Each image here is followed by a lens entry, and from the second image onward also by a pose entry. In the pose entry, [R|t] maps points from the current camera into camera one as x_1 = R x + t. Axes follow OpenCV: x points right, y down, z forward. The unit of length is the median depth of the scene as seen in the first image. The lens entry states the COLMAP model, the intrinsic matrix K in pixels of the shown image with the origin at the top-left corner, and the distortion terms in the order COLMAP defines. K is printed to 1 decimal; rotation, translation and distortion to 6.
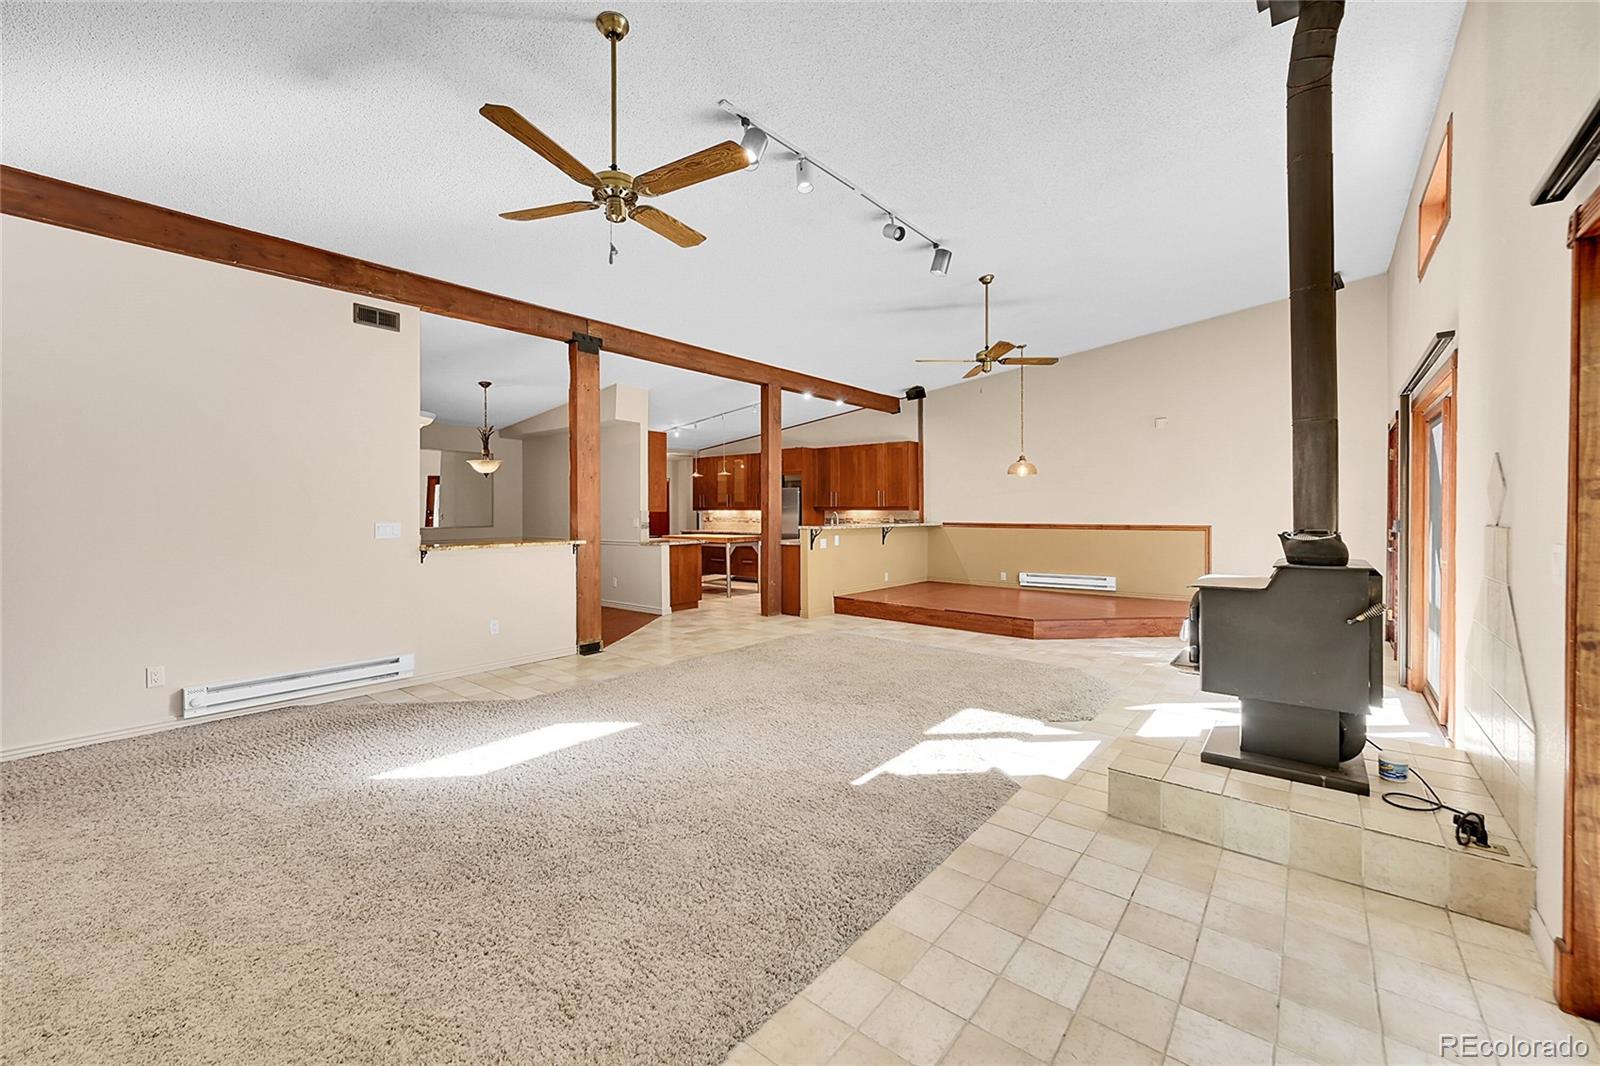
lens RADIAL K [[632.6, 0, 802.1], [0, 632.6, 511.4], [0, 0, 1]] dist [0.000984, 0.000054]
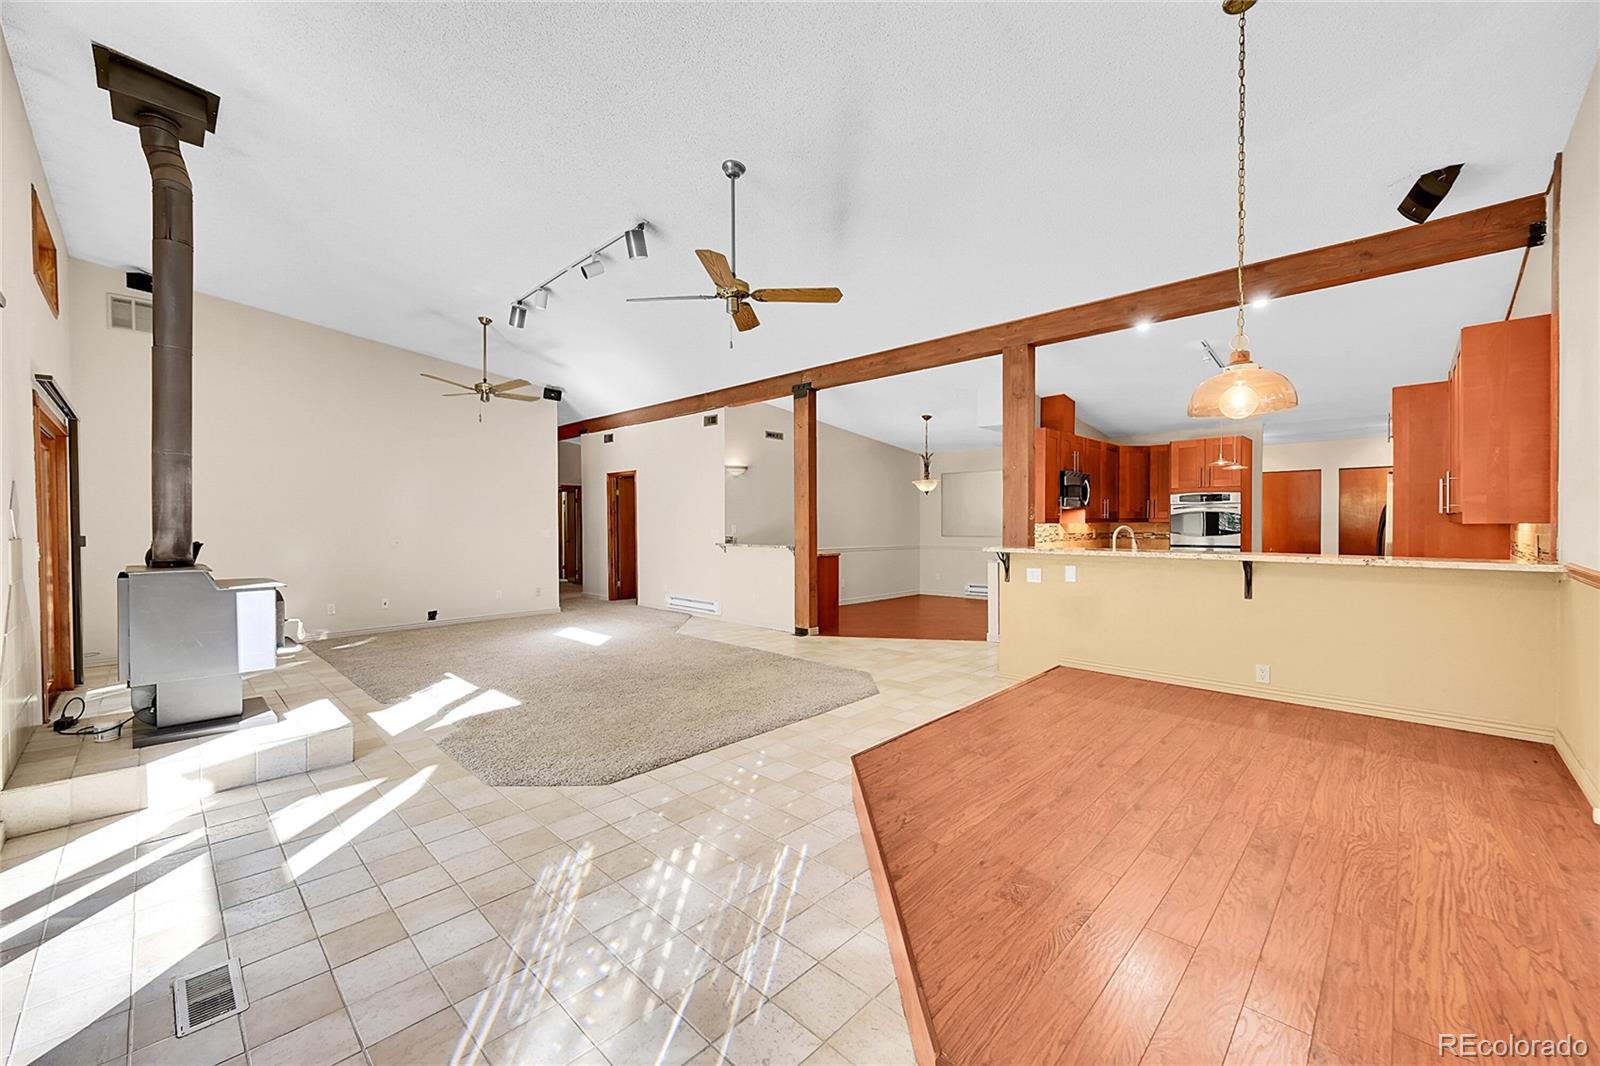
lens RADIAL K [[632.6, 0, 799.9], [0, 632.6, 529.1], [0, 0, 1]] dist [0.000984, 0.000054]
pose [[-0.087247, 0.012481, -0.996109, 0.921999], [-0.004591, 0.999906, 0.012931, -0.004898], [0.996176, 0.005701, -0.087181, 1.107059]]
